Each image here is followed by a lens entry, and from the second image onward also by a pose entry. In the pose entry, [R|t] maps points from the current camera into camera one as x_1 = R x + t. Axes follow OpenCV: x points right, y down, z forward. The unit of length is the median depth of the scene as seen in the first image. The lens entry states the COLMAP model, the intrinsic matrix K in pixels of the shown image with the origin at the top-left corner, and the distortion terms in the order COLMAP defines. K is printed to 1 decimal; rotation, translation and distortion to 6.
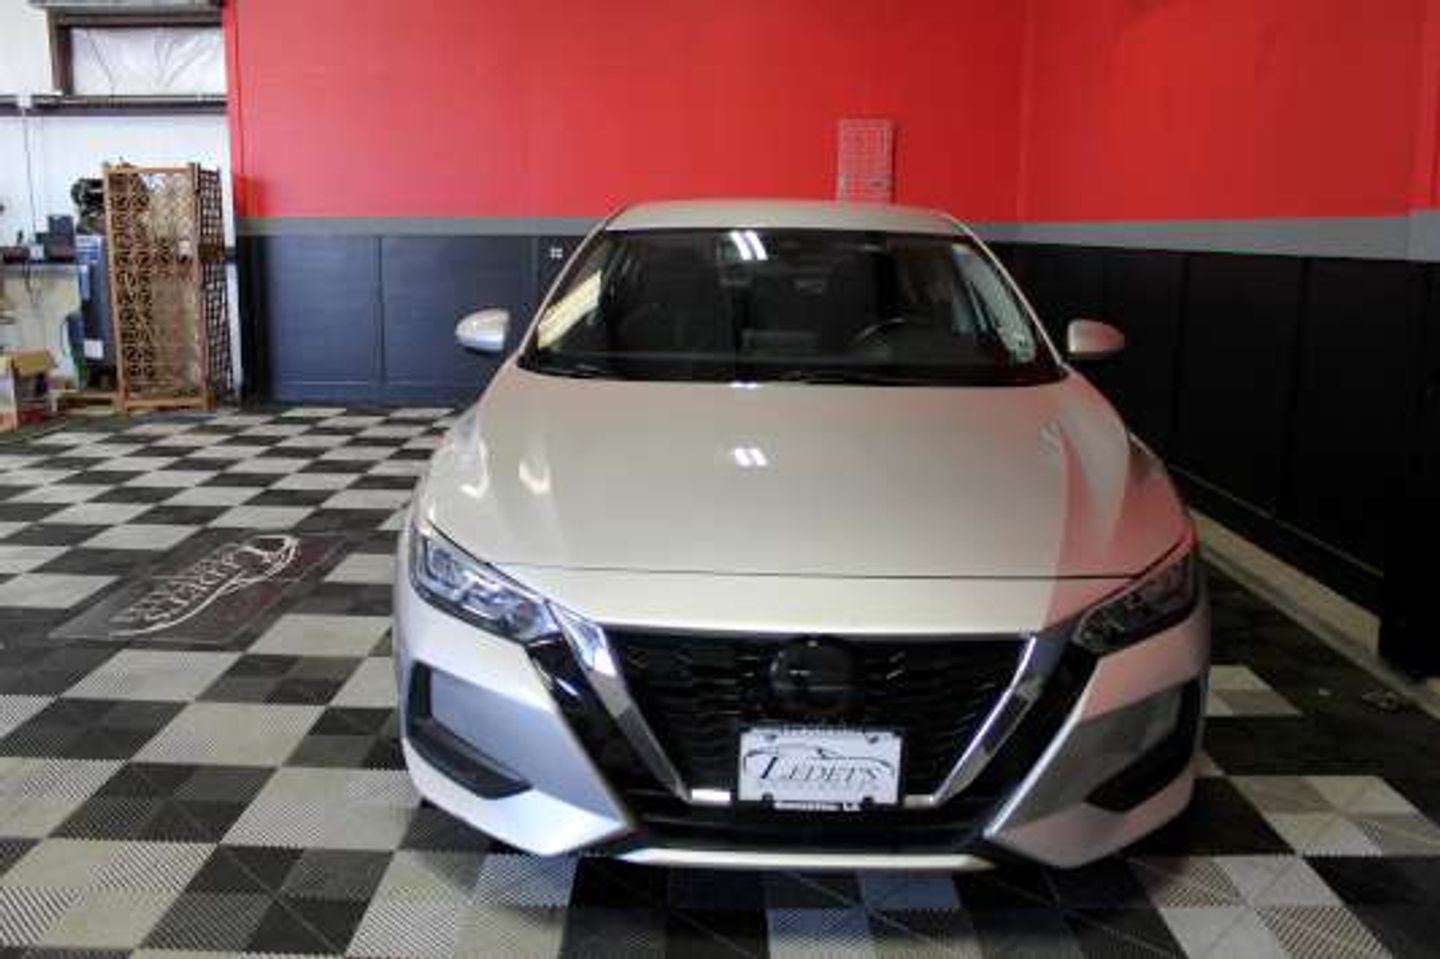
lens RADIAL K [[1212.2, 0, 705.7], [0, 1212.2, 475.3], [0, 0, 1]] dist [-0.166286, 0.140978]
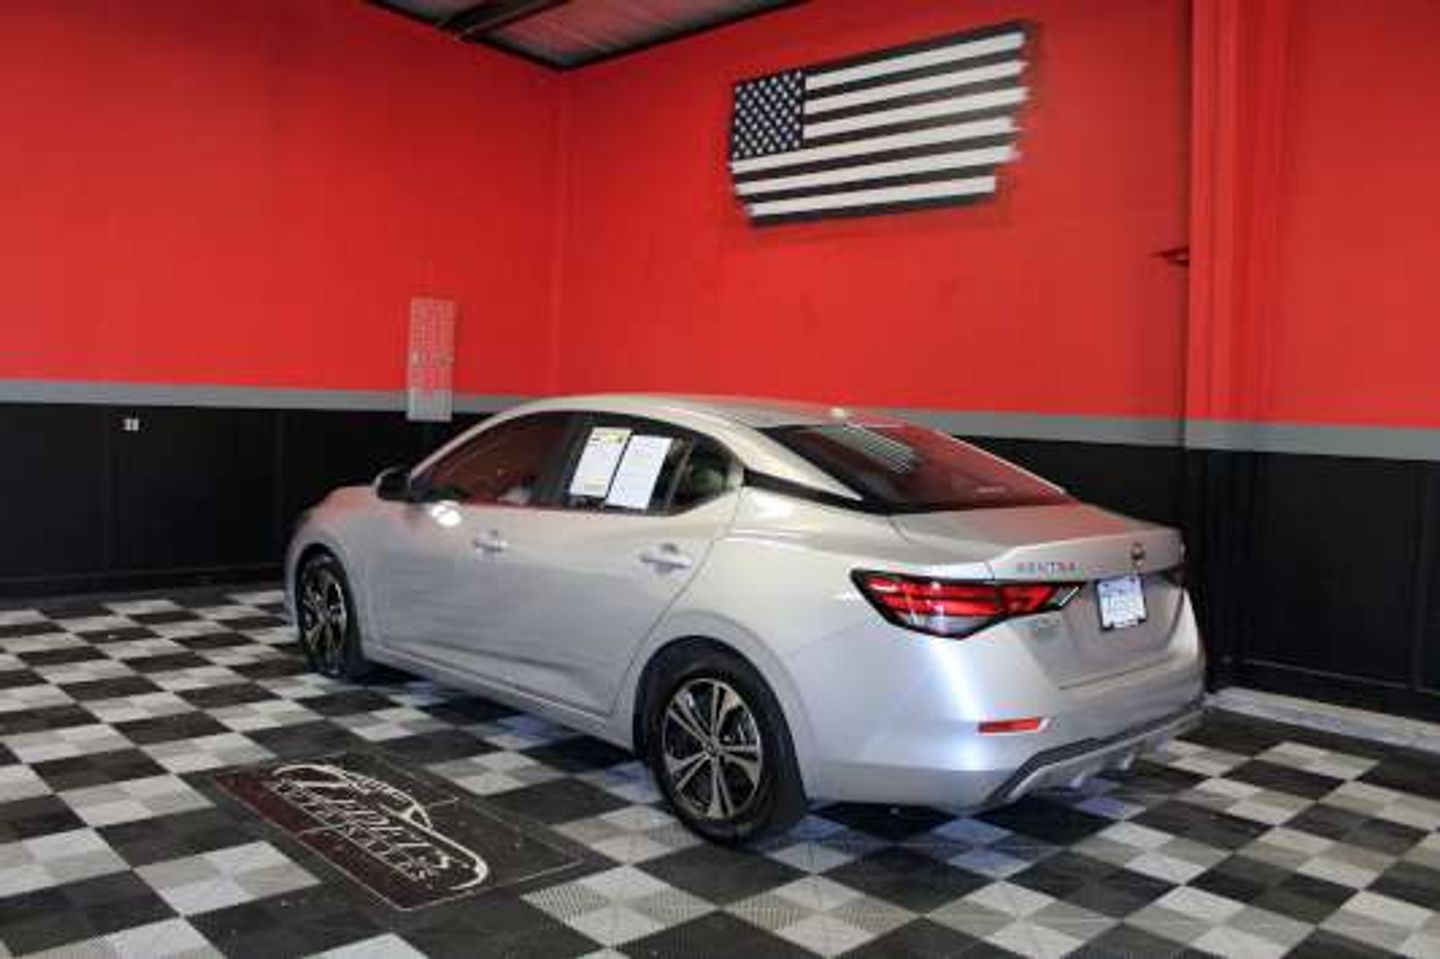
lens RADIAL K [[1212.2, 0, 700.0], [0, 1212.2, 470.7], [0, 0, 1]] dist [-0.166286, 0.140978]
pose [[0.724693, -0.019381, 0.688799, -0.487104], [0.107929, 0.990459, -0.085684, -0.036676], [-0.680567, 0.136436, 0.719871, 0.110847]]
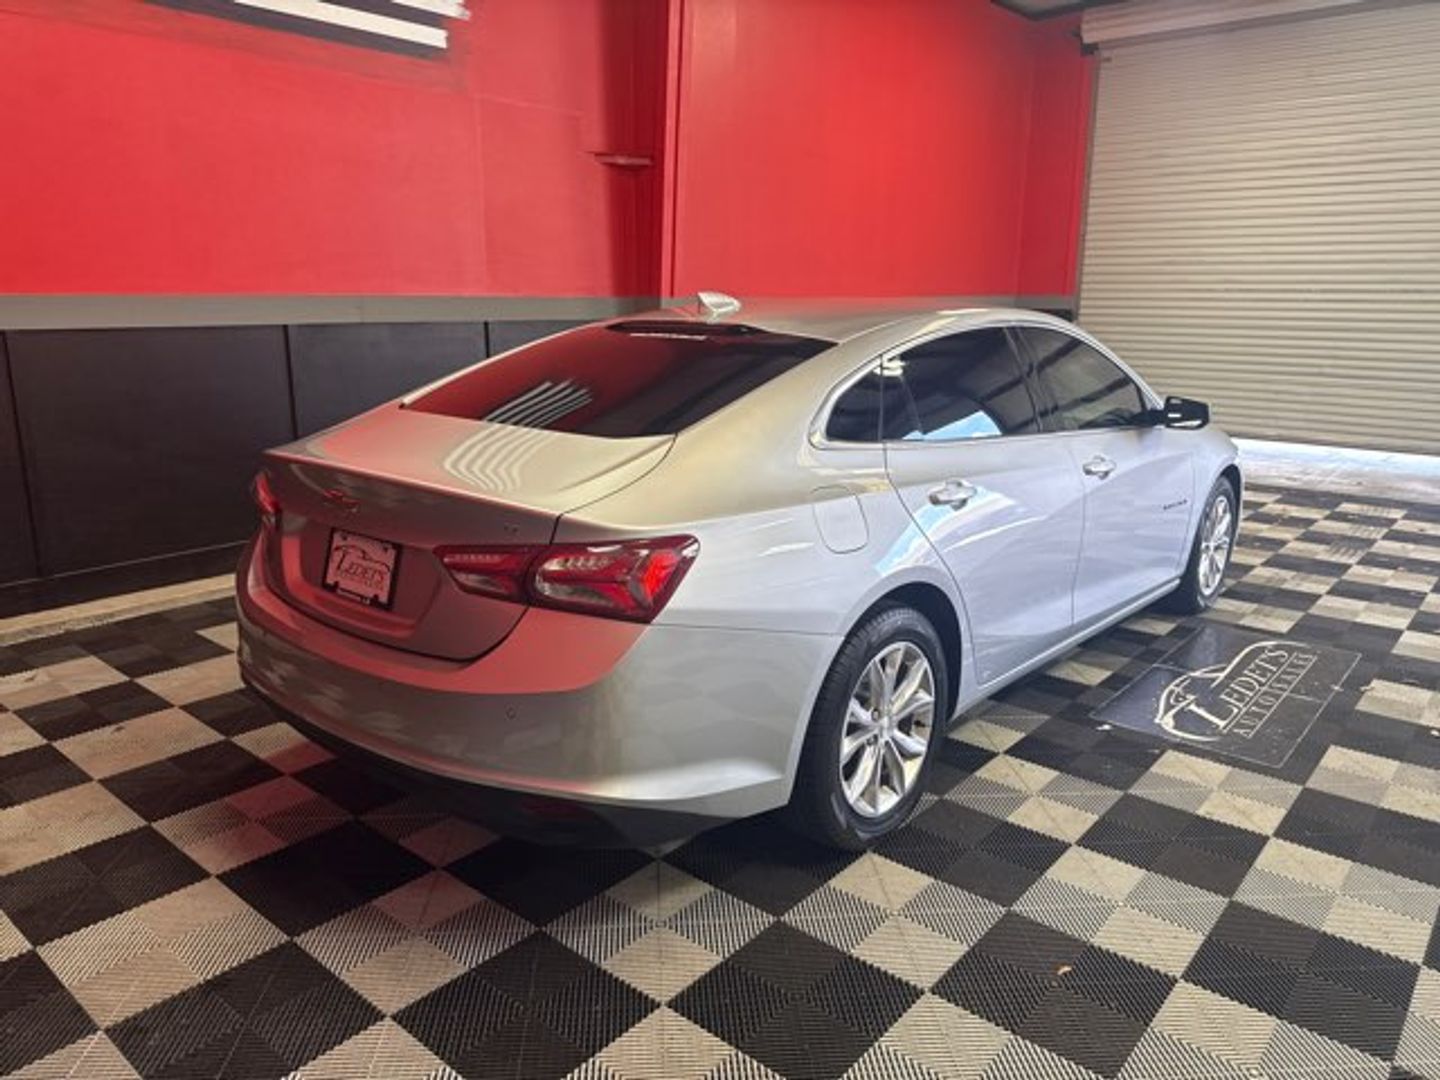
lens RADIAL K [[1023.8, 0, 723.2], [0, 1023.8, 533.9], [0, 0, 1]] dist [0.042922, -0.055465]
pose [[-0.765408, -0.167295, 0.621421, -0.353683], [0.111665, 0.916448, 0.384259, -0.244970], [-0.633784, 0.363505, -0.682775, 1.077389]]
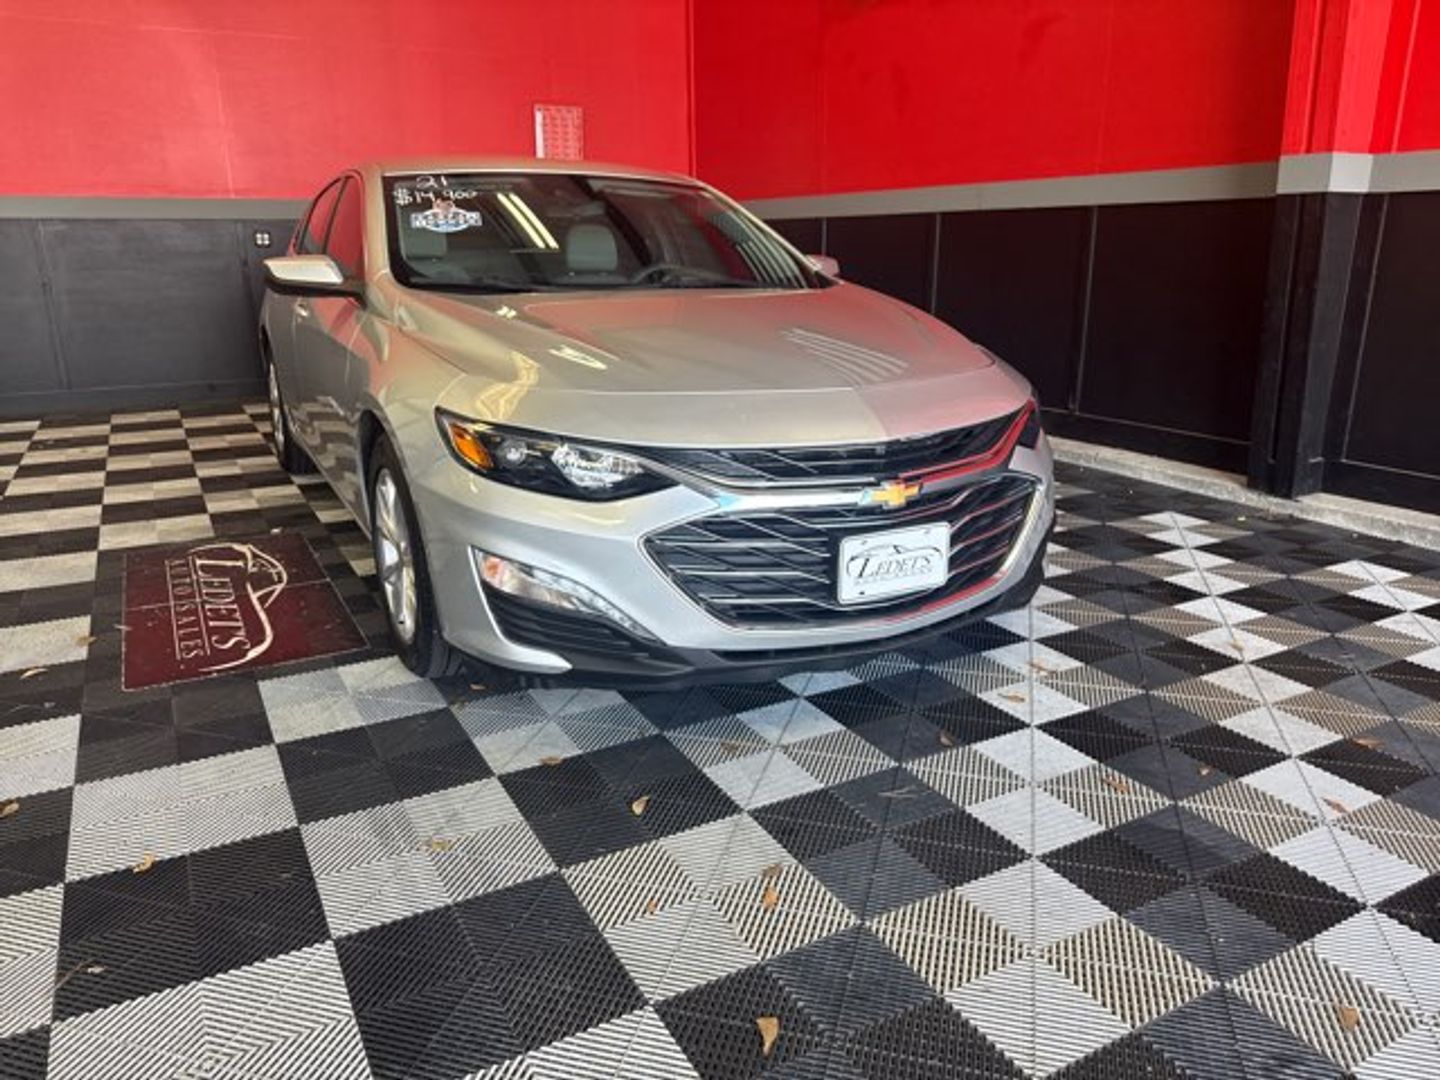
lens RADIAL K [[1023.8, 0, 717.8], [0, 1023.8, 550.4], [0, 0, 1]] dist [0.042922, -0.055465]
pose [[0.875608, -0.153759, 0.457896, -0.258225], [0.110580, 0.986615, 0.119844, 0.003021], [-0.470194, -0.054303, 0.880891, 0.102456]]
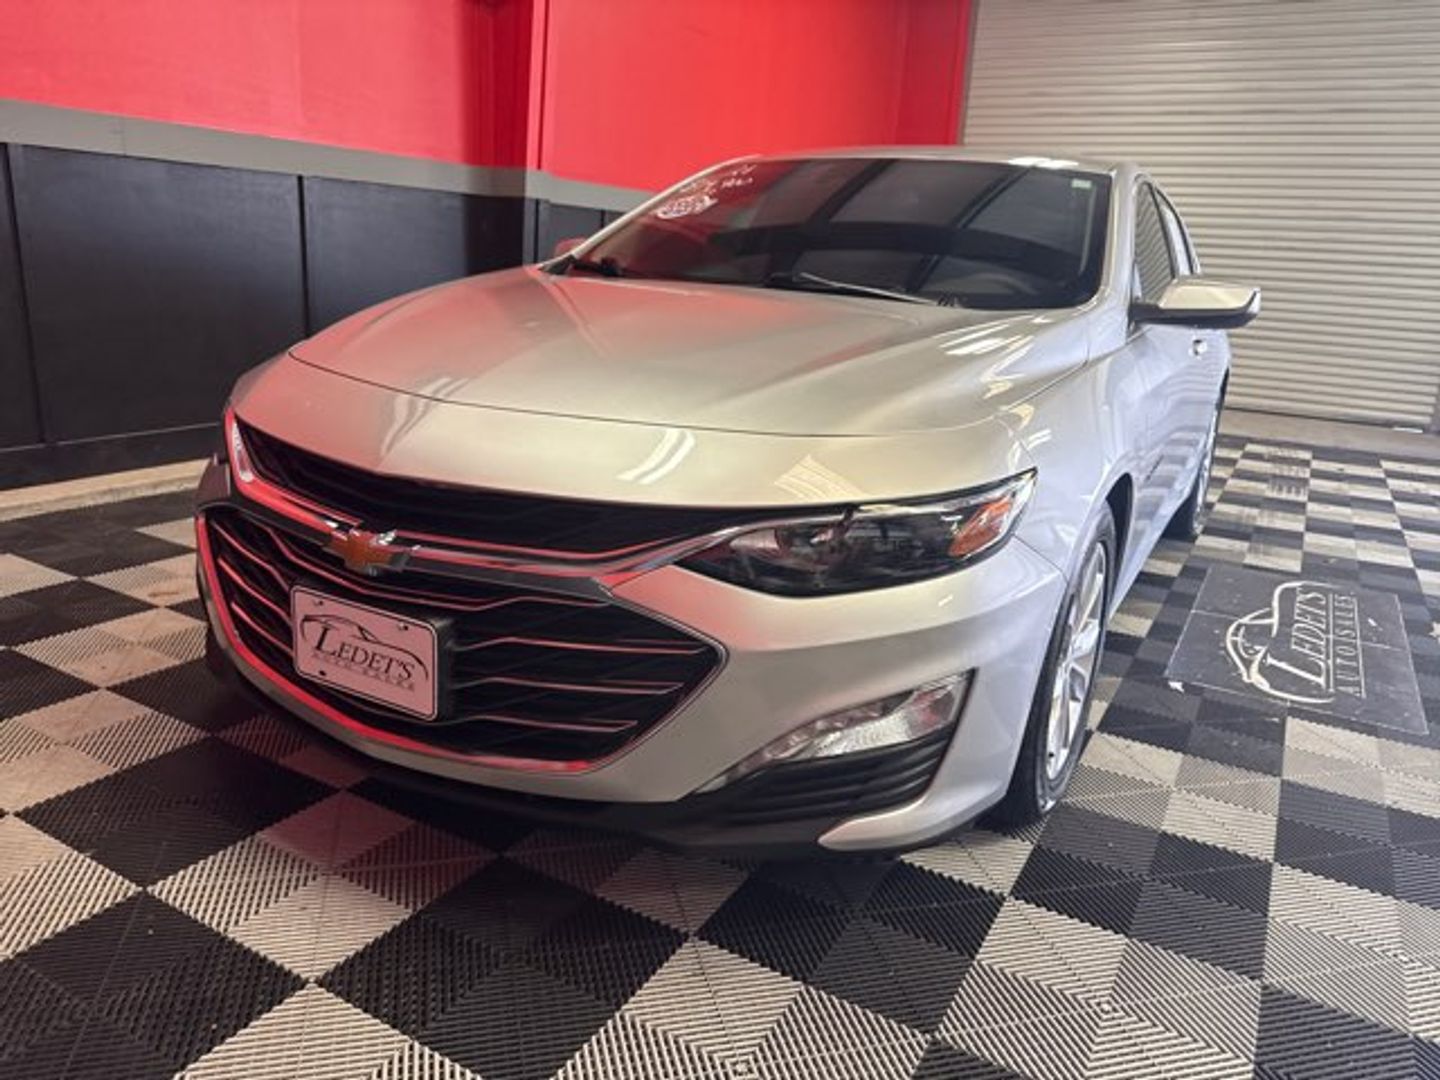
lens RADIAL K [[1023.8, 0, 720.4], [0, 1023.8, 547.8], [0, 0, 1]] dist [0.042922, -0.055465]
pose [[-0.867217, -0.195568, 0.457918, -0.223872], [0.032100, 0.895769, 0.443359, -0.175415], [-0.496895, 0.399187, -0.770548, 1.020108]]
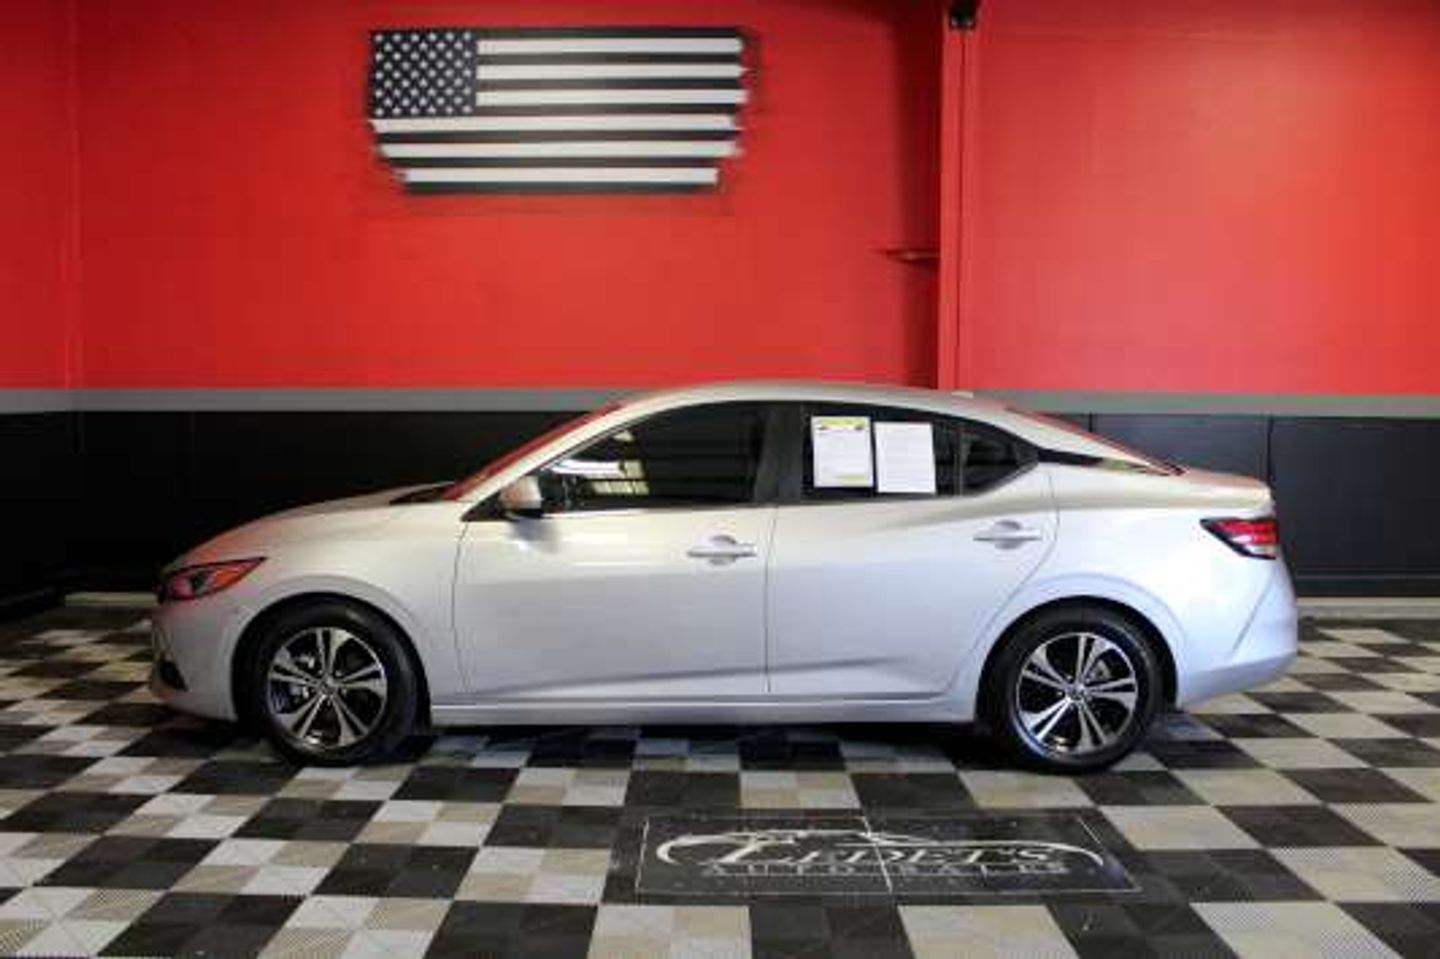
lens RADIAL K [[1212.2, 0, 708.0], [0, 1212.2, 477.0], [0, 0, 1]] dist [-0.166286, 0.140978]
pose [[0.007211, -0.075515, 0.997119, -0.693512], [0.195080, 0.978092, 0.072664, -0.138036], [-0.980761, 0.193994, 0.021785, 0.613652]]
